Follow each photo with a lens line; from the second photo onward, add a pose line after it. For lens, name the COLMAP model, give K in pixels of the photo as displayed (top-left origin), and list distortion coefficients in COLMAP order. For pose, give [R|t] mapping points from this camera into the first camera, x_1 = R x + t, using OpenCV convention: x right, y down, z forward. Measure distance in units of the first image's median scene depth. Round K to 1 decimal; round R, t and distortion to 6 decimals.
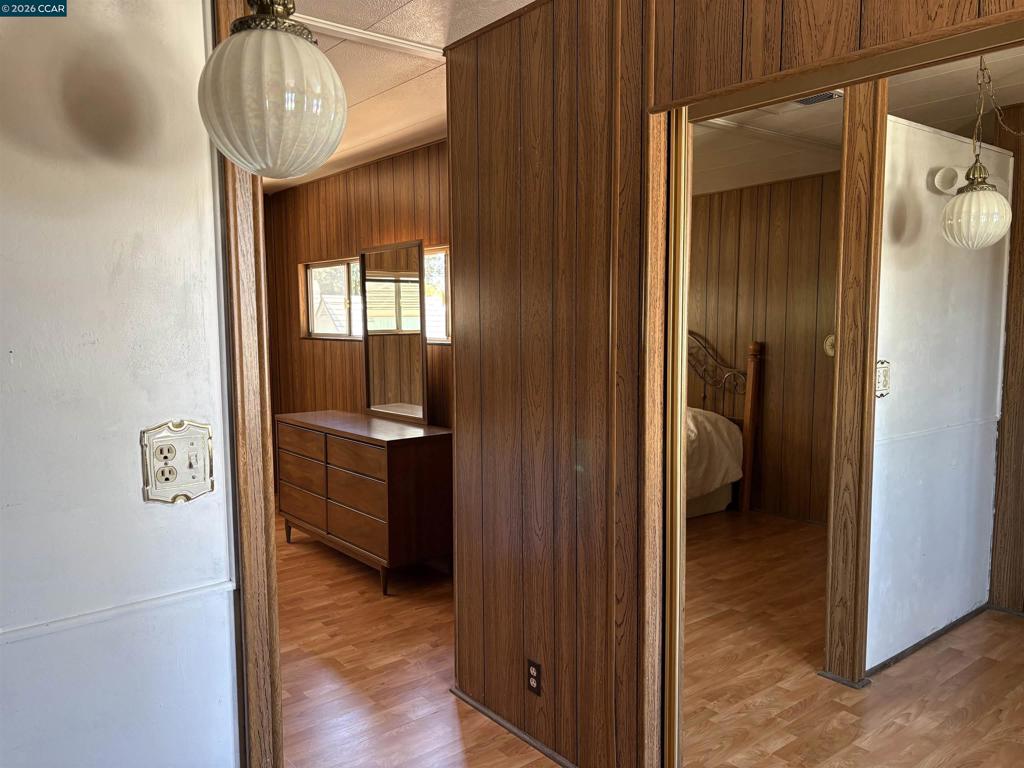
lens RADIAL K [[772.1, 0, 512.7], [0, 772.1, 400.4], [0, 0, 1]] dist [0.030029, -0.001557]
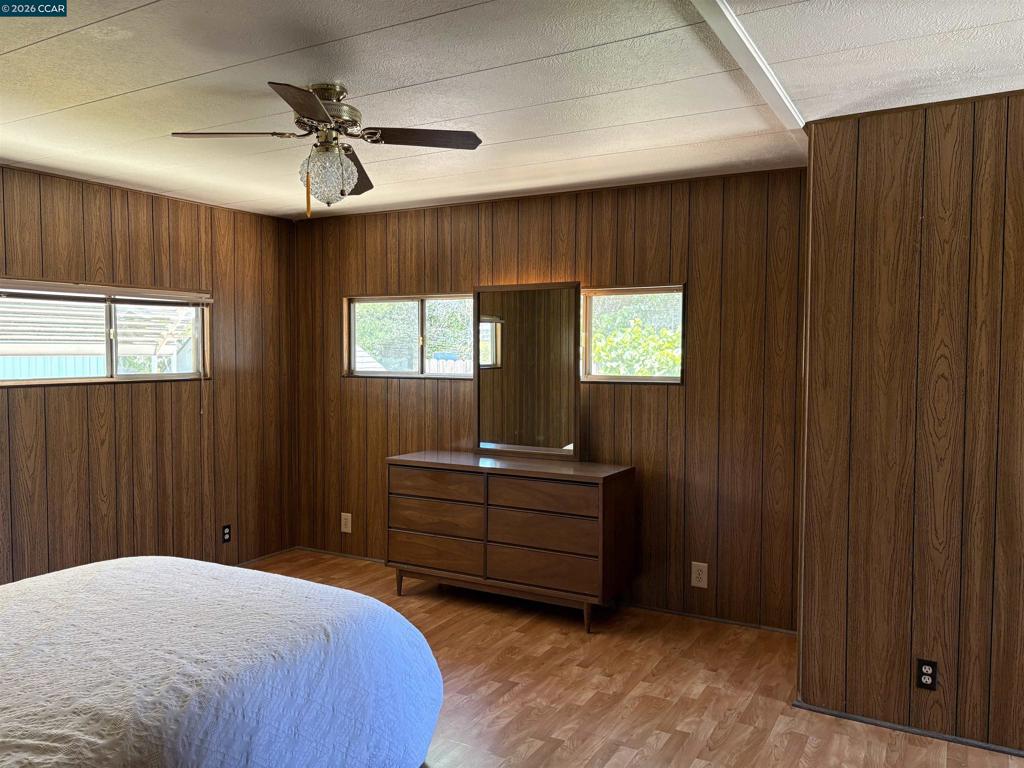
lens RADIAL K [[773.6, 0, 512.0], [0, 773.6, 384.0], [0, 0, 1]] dist [0.038947, -0.035177]
pose [[0.931507, -0.007682, 0.363642, -0.635060], [0.031738, 0.997680, -0.060224, -0.012189], [-0.362336, 0.067640, 0.929590, 0.084173]]
